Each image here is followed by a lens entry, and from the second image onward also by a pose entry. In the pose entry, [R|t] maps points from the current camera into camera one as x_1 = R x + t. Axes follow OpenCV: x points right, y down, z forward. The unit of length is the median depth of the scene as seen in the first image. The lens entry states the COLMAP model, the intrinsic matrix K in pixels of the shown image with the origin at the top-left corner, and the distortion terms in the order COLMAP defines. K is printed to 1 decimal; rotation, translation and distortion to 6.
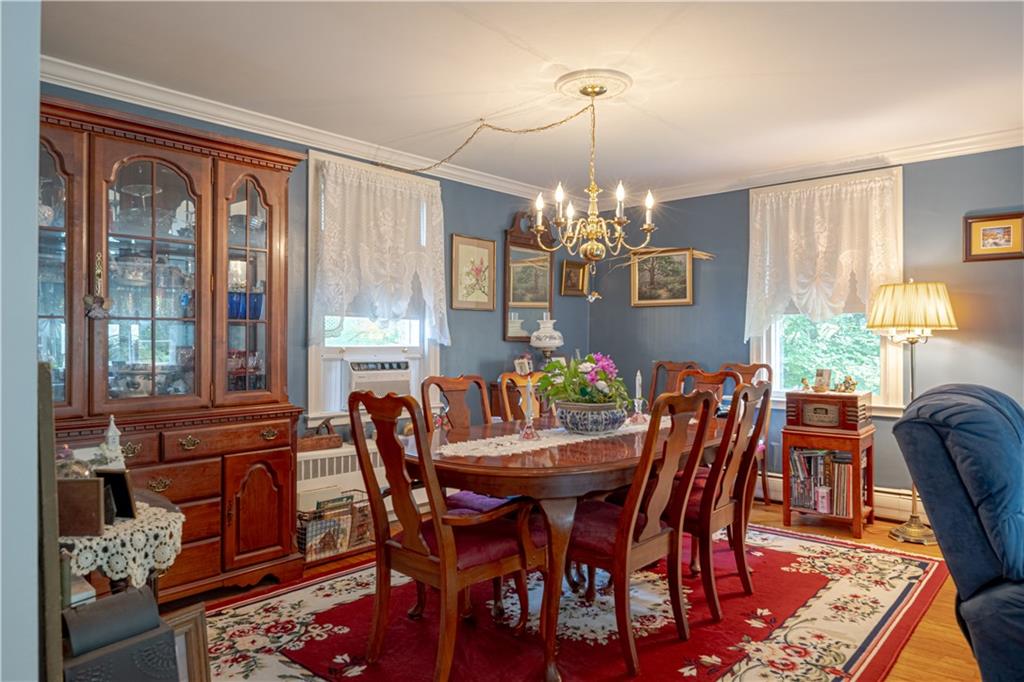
lens RADIAL K [[660.6, 0, 513.8], [0, 660.6, 340.6], [0, 0, 1]] dist [0.006177, 0.001670]
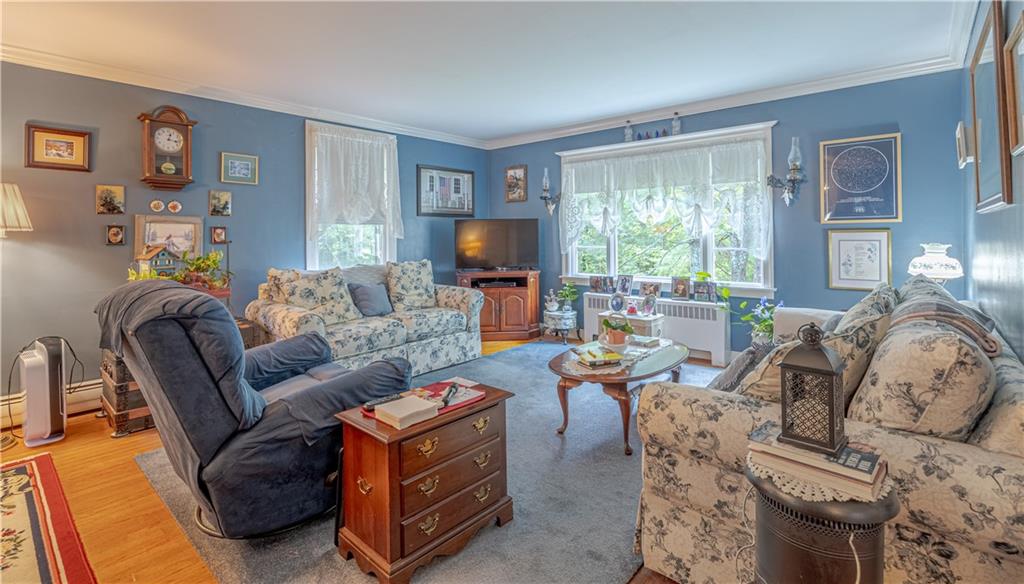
lens RADIAL K [[470.4, 0, 513.6], [0, 470.4, 240.1], [0, 0, 1]] dist [-0.004450, -0.000207]
pose [[-0.010638, -0.003732, 0.999936, -0.109876], [0.007496, 0.999965, 0.003812, 0.000437], [-0.999915, 0.007537, -0.010609, 0.371160]]
